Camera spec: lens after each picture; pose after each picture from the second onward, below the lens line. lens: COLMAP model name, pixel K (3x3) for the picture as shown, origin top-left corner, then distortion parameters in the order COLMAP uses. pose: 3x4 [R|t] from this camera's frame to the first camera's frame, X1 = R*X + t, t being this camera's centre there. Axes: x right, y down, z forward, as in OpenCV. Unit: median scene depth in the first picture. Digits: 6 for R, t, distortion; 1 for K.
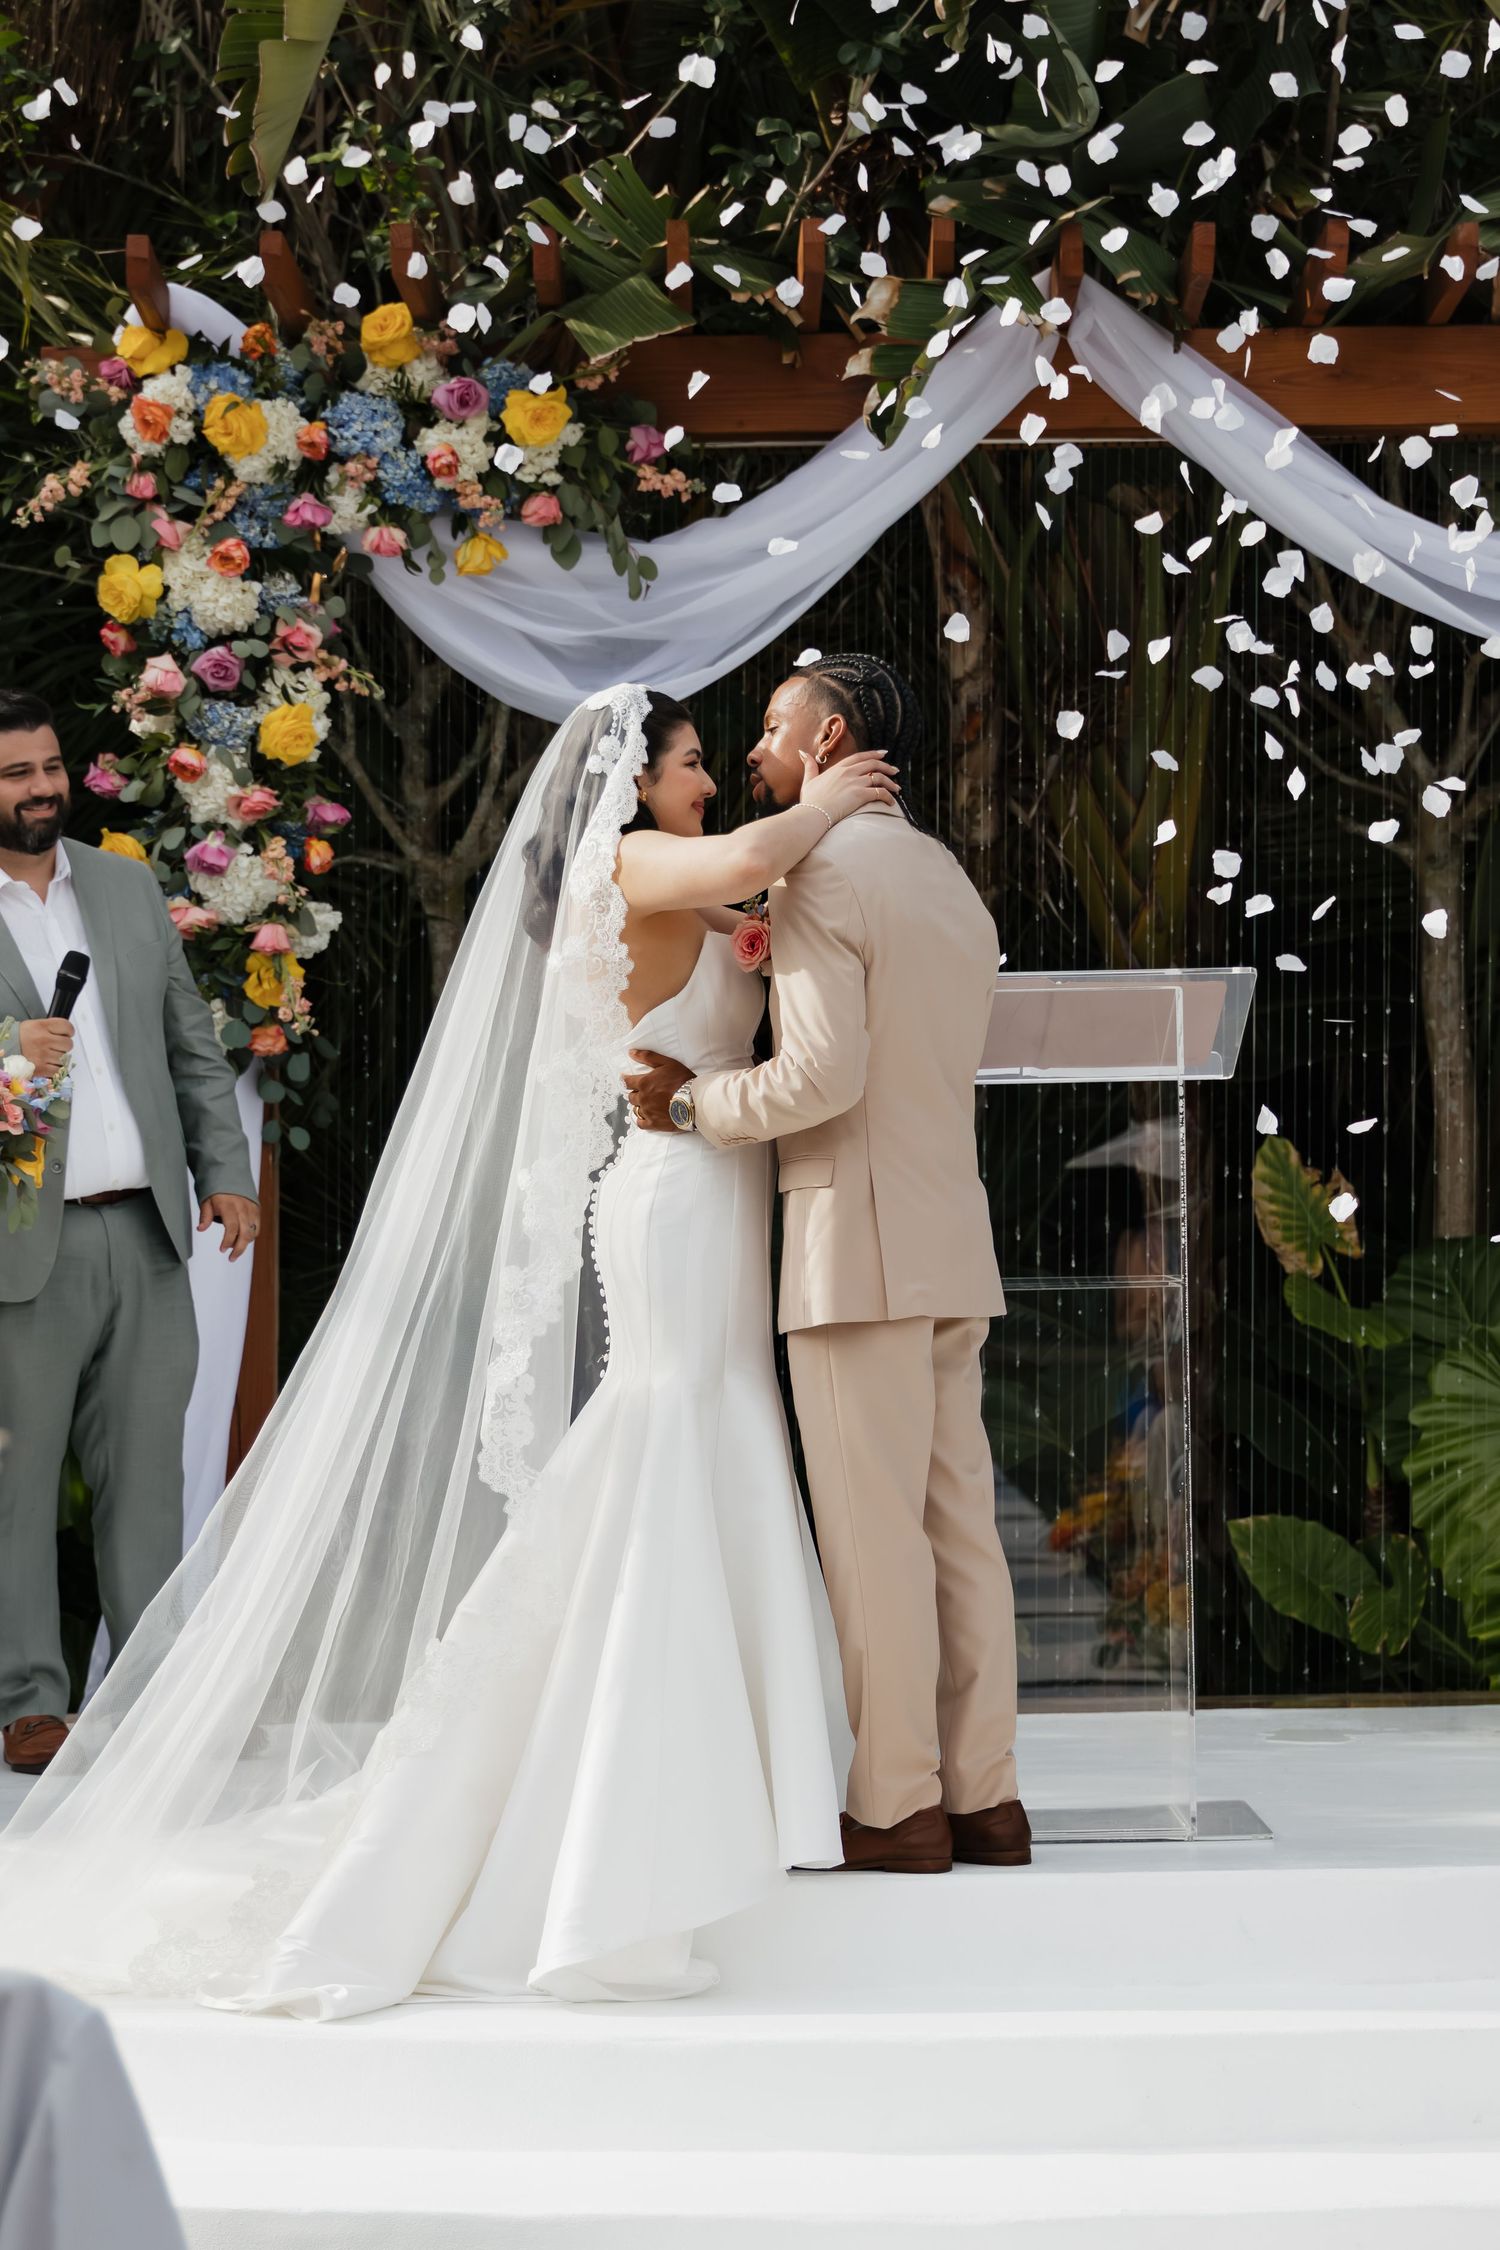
lens RADIAL K [[5855.3, 0, 741.5], [0, 5855.3, 1138.3], [0, 0, 1]] dist [-0.175269, 0.000000]
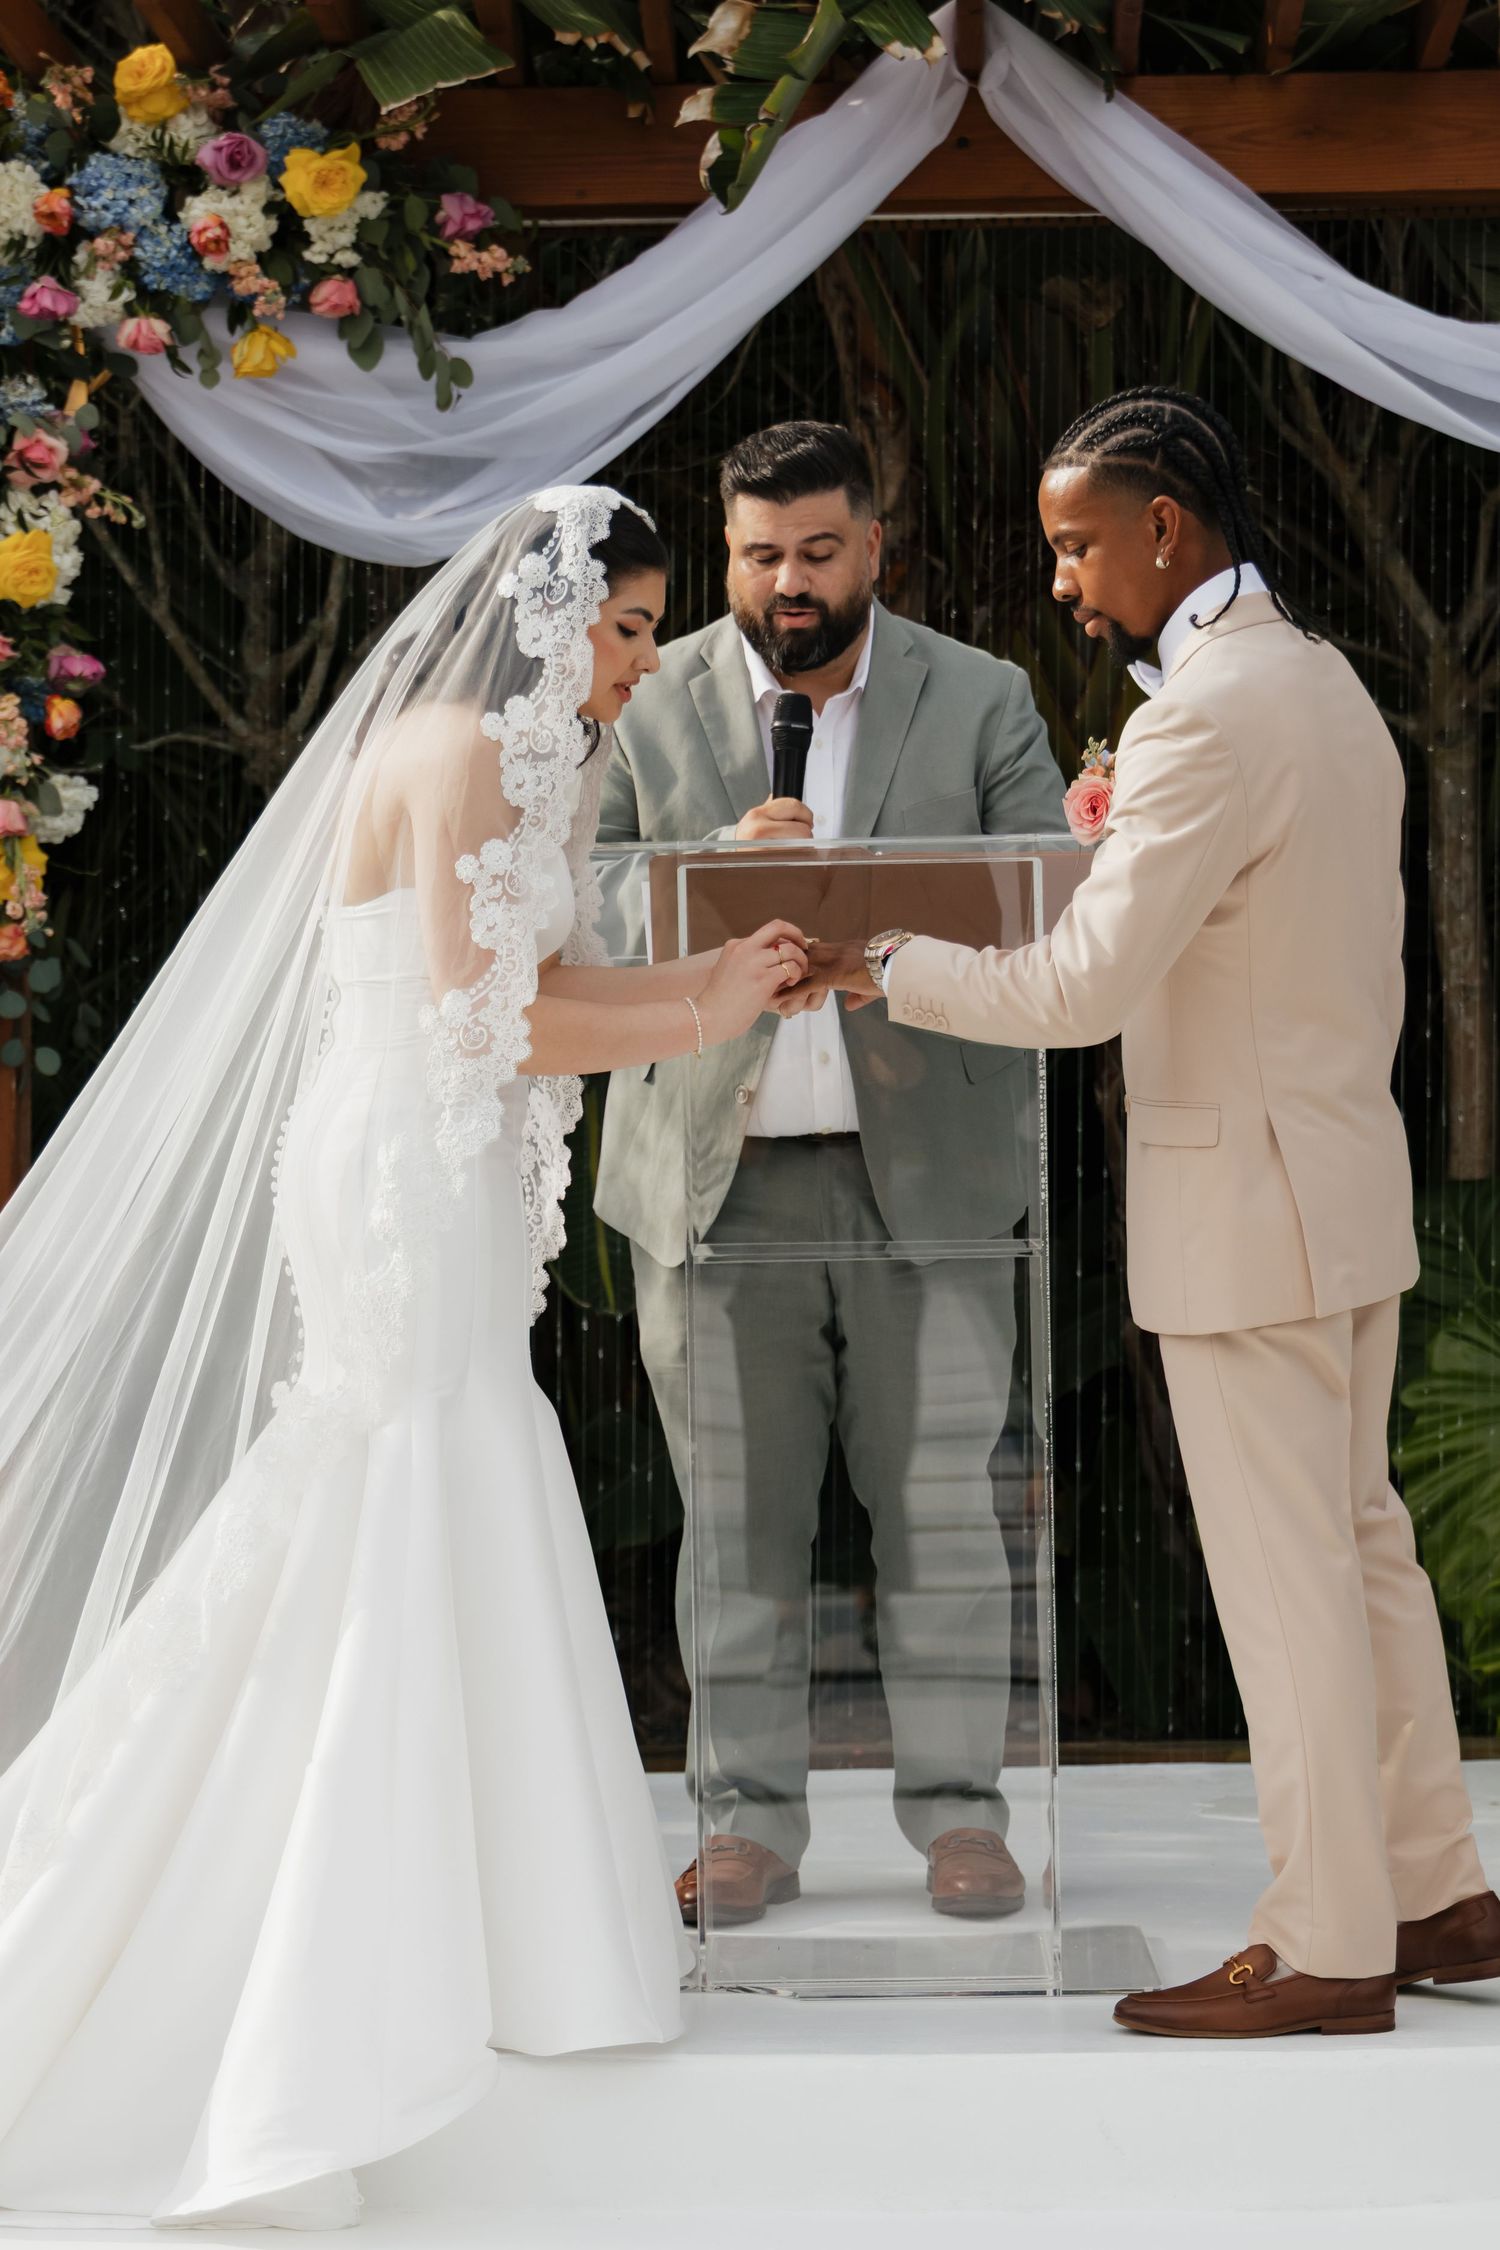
lens RADIAL K [[5567.5, 0, 748.5], [0, 5567.5, 1116.6], [0, 0, 1]] dist [-0.088903, 0.000000]
pose [[0.999690, 0.002001, -0.024832, 0.043656], [-0.001755, 0.999949, 0.009937, -0.000074], [0.024850, -0.009890, 0.999642, 0.219082]]
